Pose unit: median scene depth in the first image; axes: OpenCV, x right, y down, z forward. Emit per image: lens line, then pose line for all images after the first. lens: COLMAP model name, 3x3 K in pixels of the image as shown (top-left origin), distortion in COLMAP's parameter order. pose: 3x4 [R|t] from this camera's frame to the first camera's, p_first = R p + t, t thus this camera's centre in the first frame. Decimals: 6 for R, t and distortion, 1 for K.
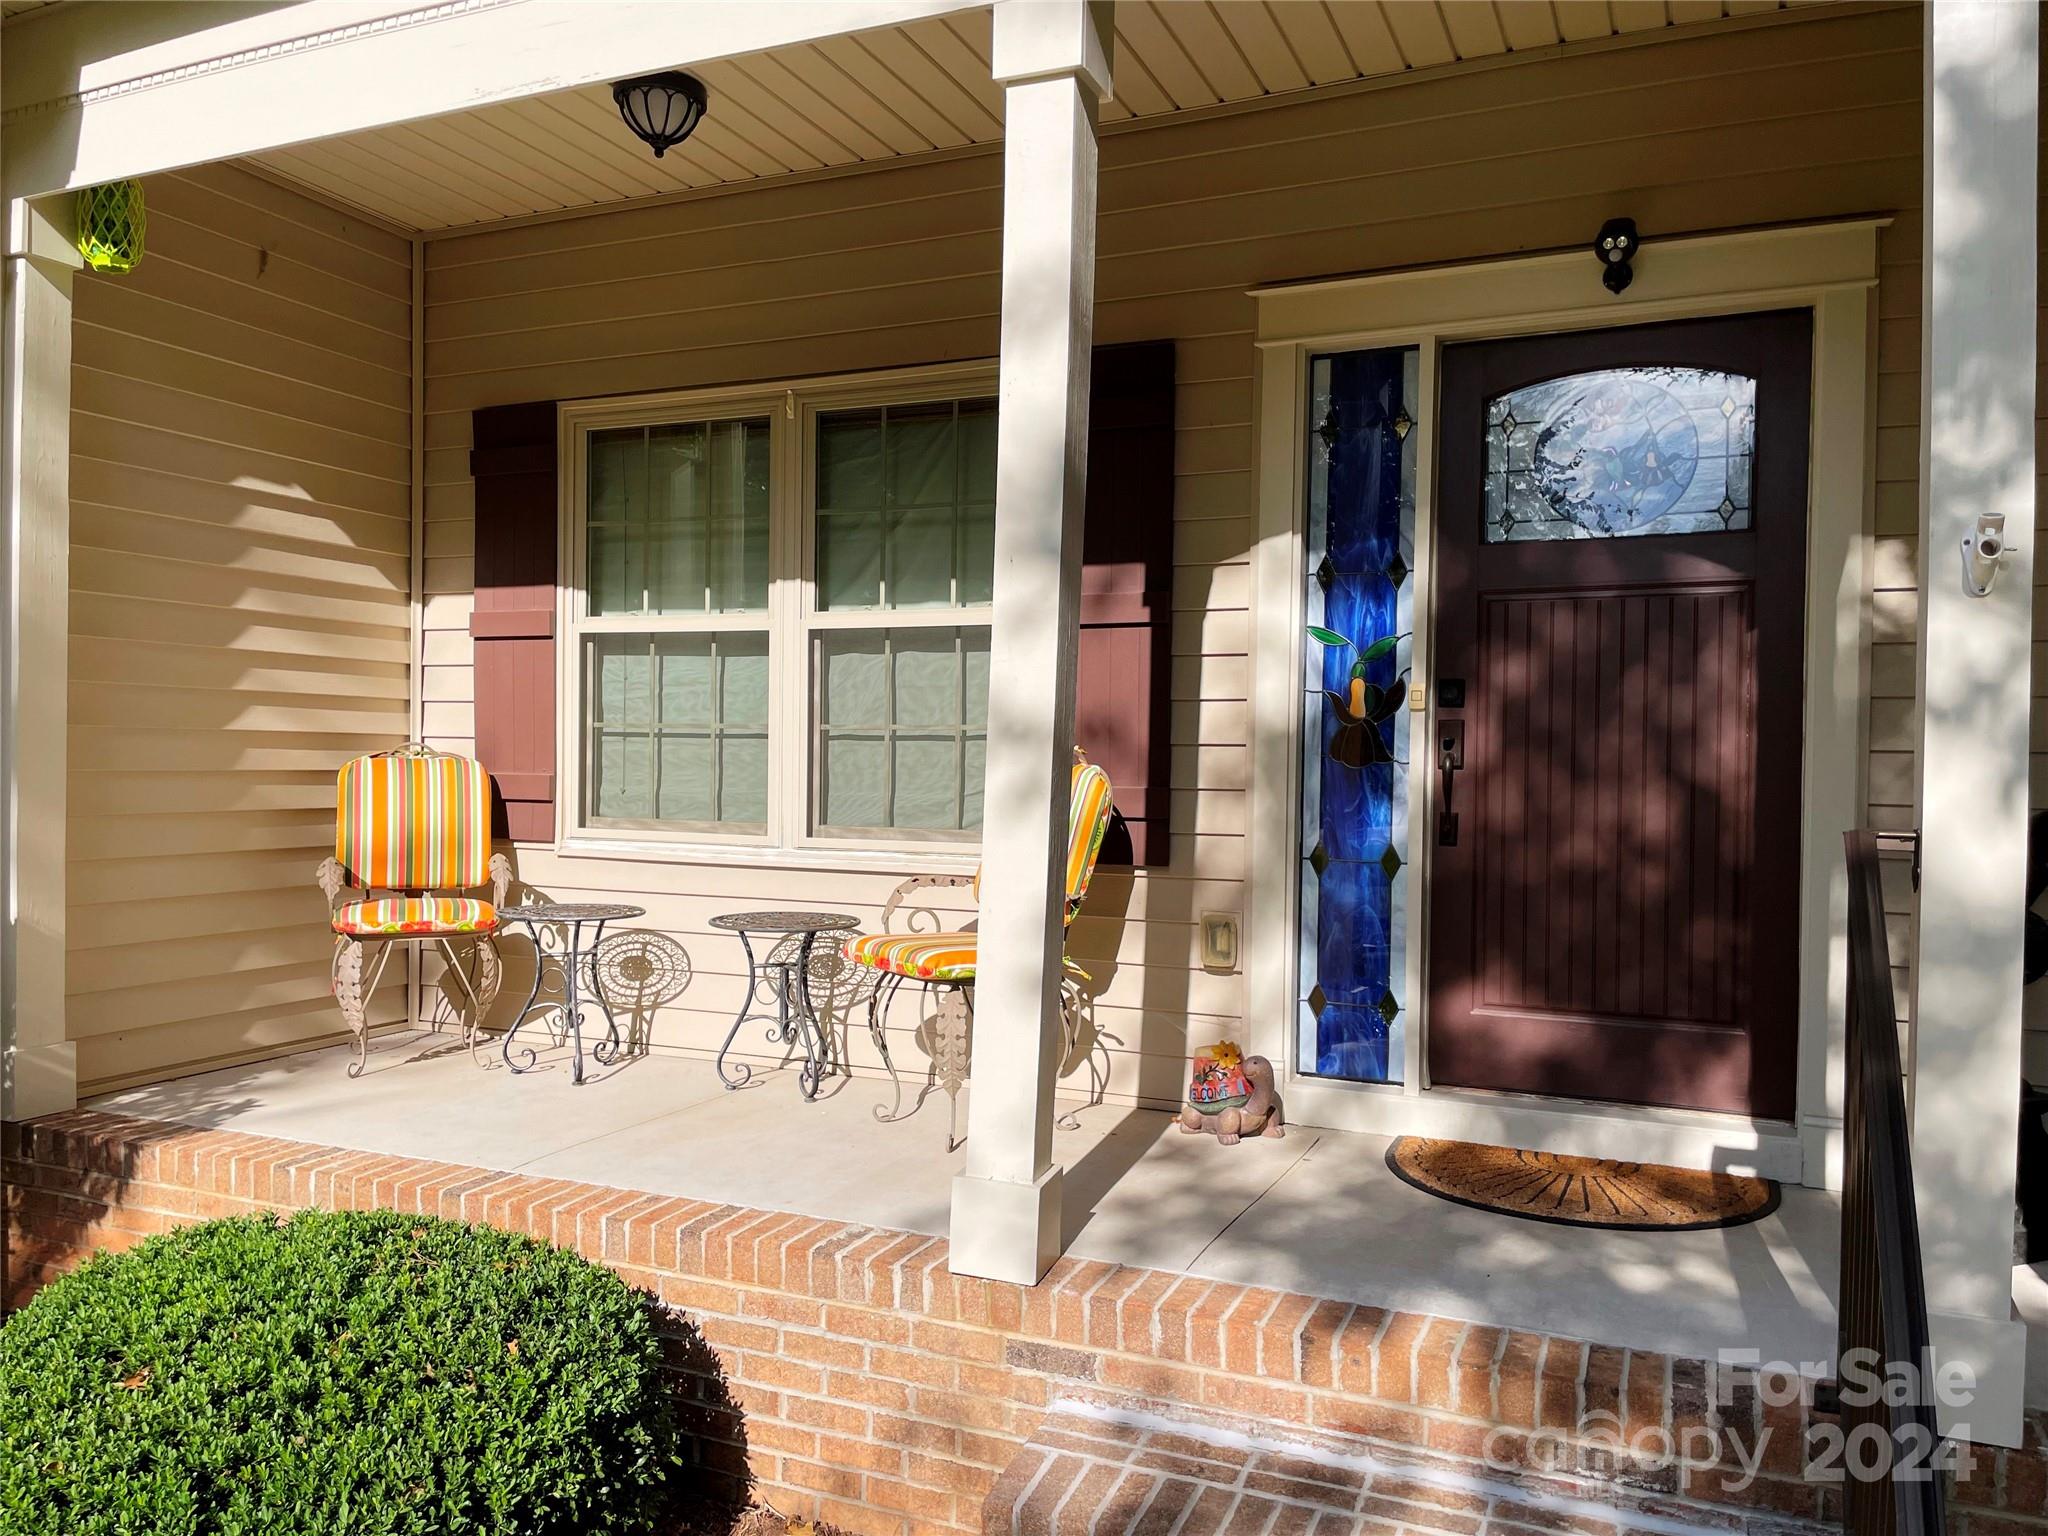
lens RADIAL K [[1541.4, 0, 1022.2], [0, 1541.4, 775.3], [0, 0, 1]] dist [0.021952, -0.048465]
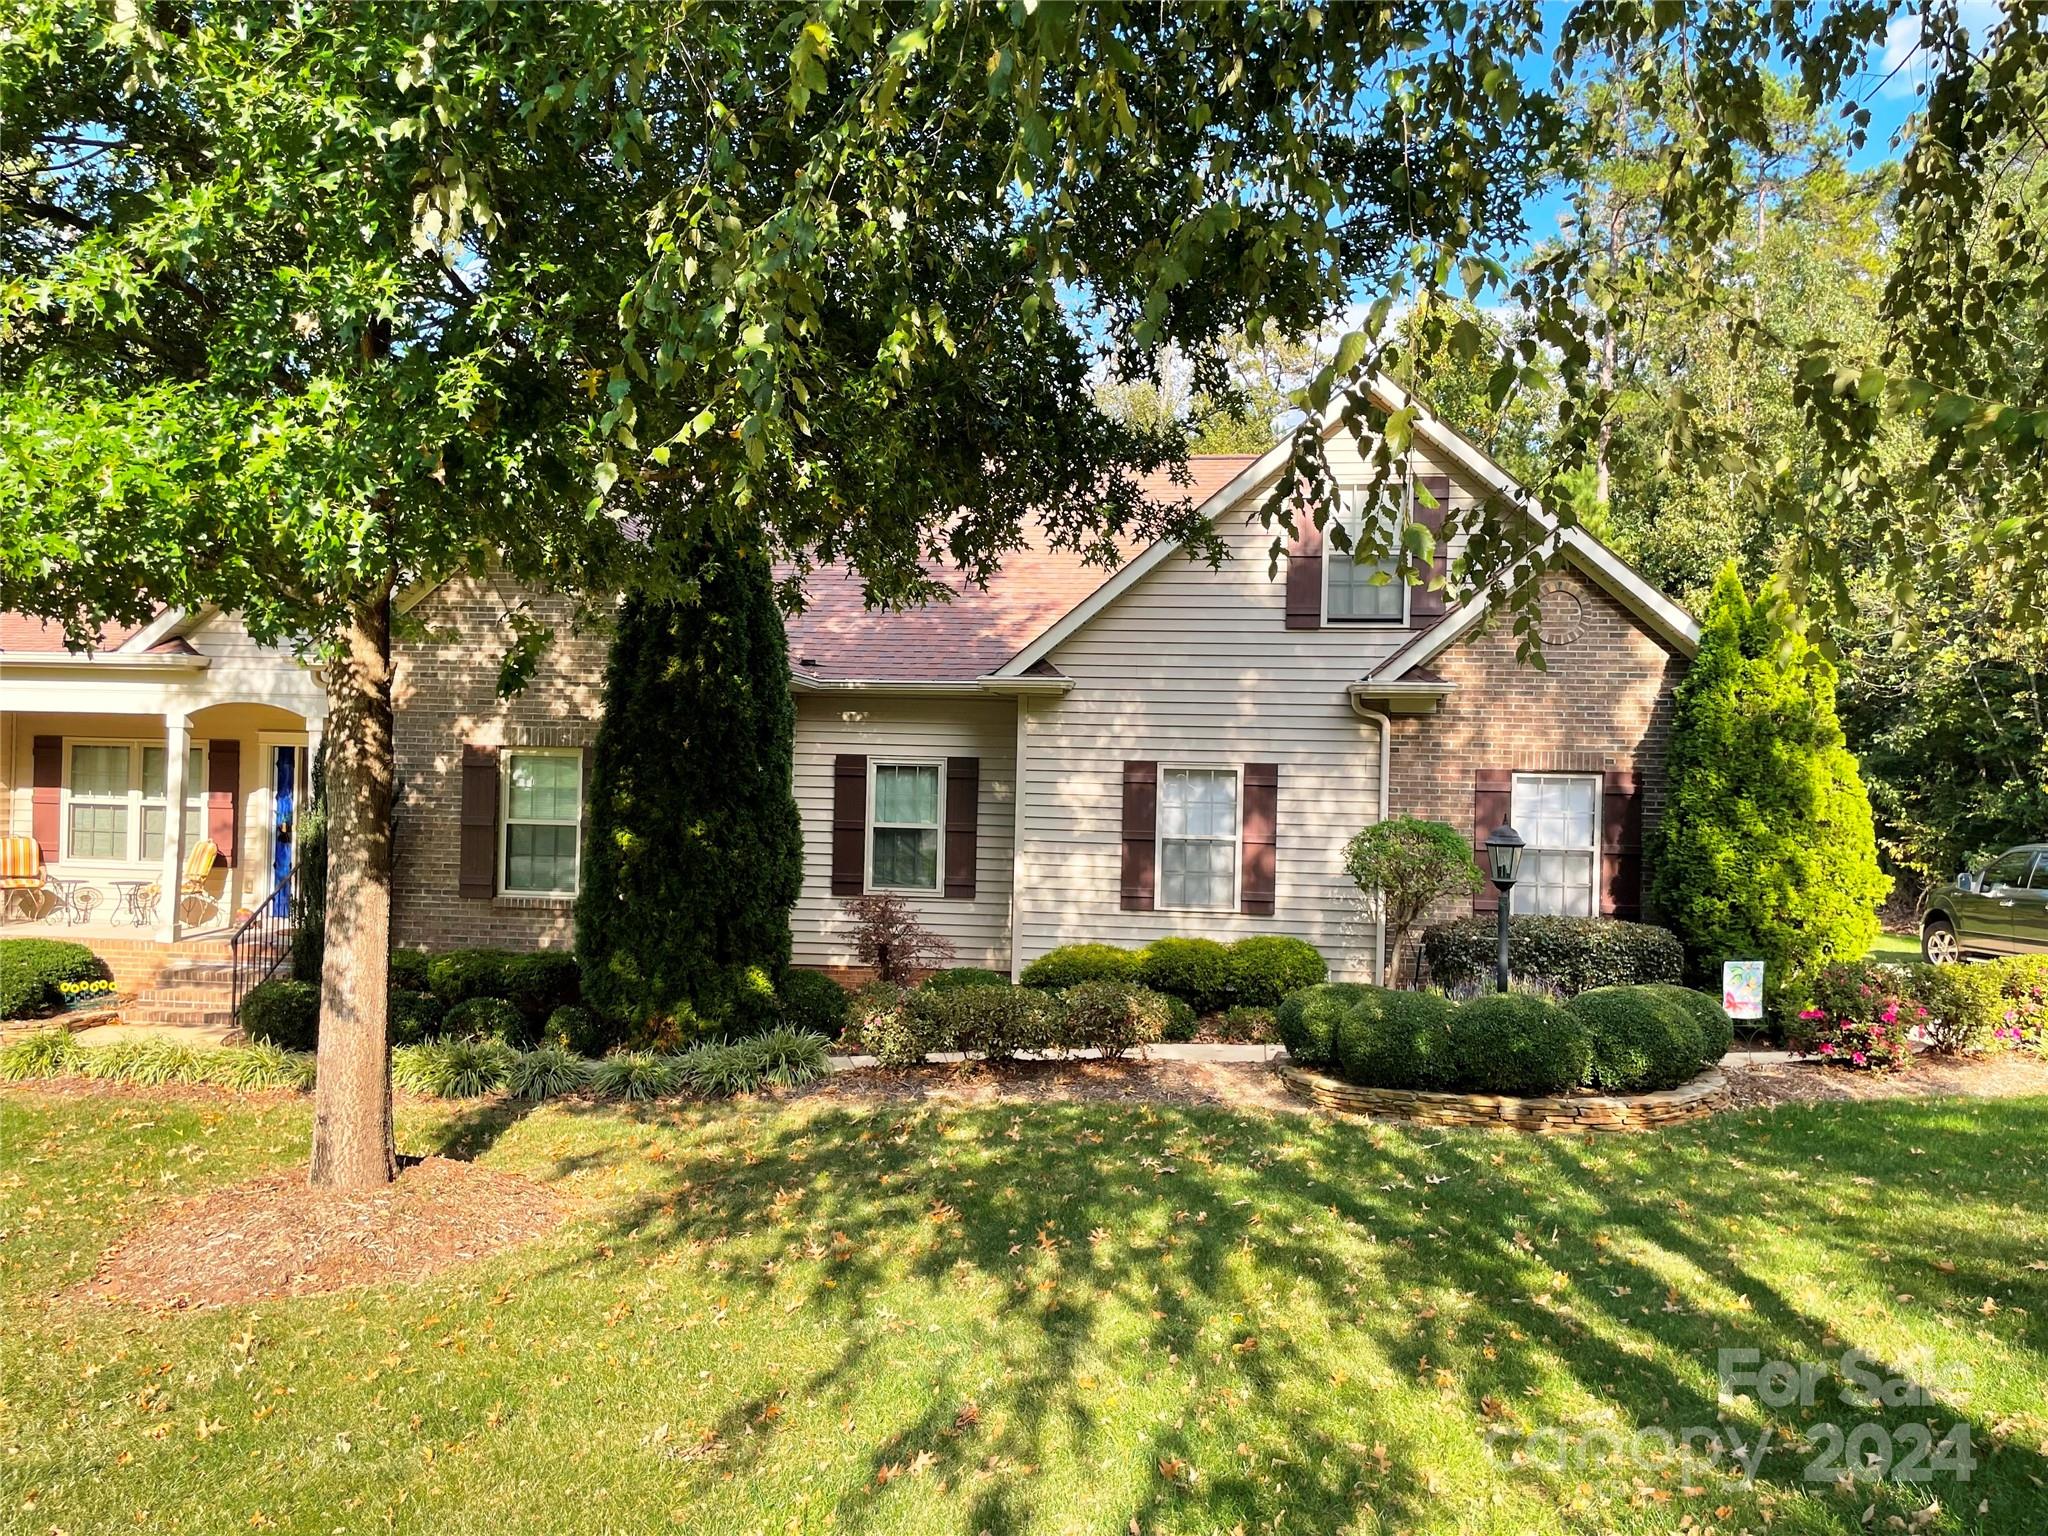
lens RADIAL K [[1541.4, 0, 1018.8], [0, 1541.4, 759.9], [0, 0, 1]] dist [0.021952, -0.048465]
pose [[0.950635, 0.009665, 0.310162, 0.678373], [-0.007126, 0.999931, -0.009319, -0.172378], [-0.310231, 0.006649, 0.950638, -3.008138]]
